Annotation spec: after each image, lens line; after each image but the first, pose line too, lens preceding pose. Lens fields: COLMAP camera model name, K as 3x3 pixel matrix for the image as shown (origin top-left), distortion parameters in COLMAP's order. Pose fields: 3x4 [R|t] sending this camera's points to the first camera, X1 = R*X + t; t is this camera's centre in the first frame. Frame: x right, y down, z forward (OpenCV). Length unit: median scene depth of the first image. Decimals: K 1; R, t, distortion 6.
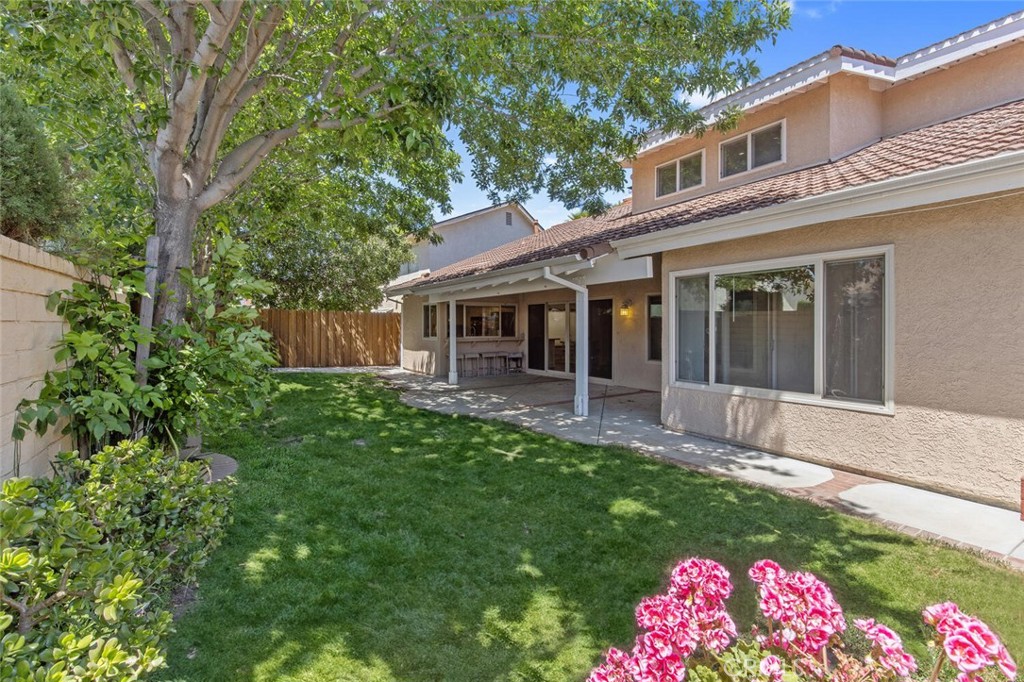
lens RADIAL K [[463.8, 0, 511.2], [0, 463.8, 331.1], [0, 0, 1]] dist [0.010661, -0.002071]
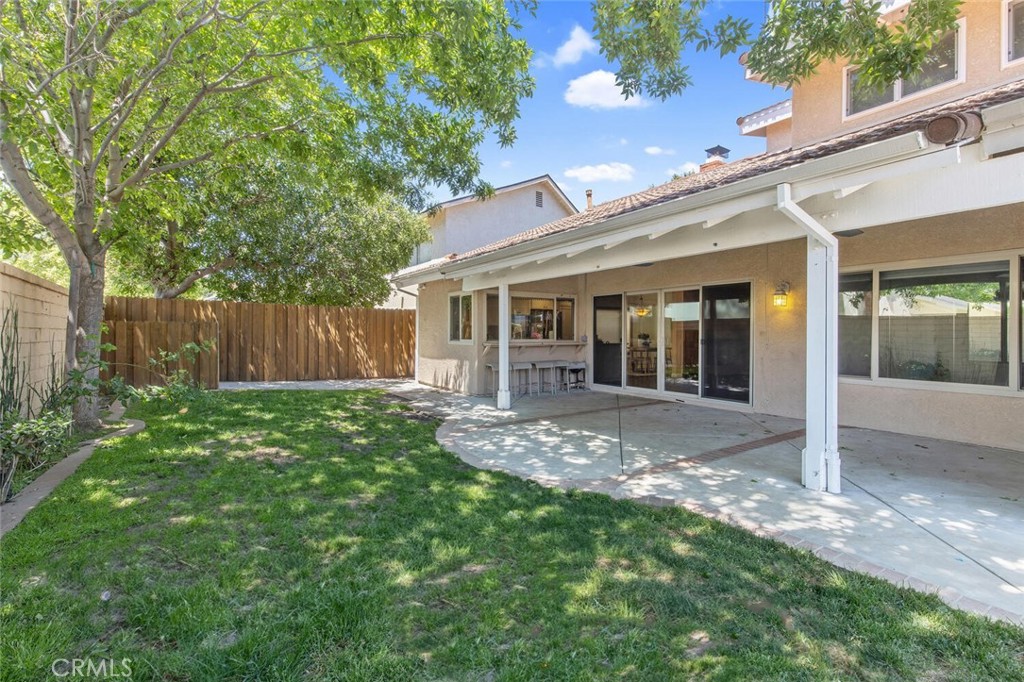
lens RADIAL K [[463.8, 0, 513.0], [0, 463.8, 337.5], [0, 0, 1]] dist [0.010661, -0.002071]
pose [[0.999793, 0.002701, 0.020144, -0.103641], [-0.002660, 0.999994, -0.002044, 0.009375], [-0.020149, 0.001990, 0.999795, 0.265161]]
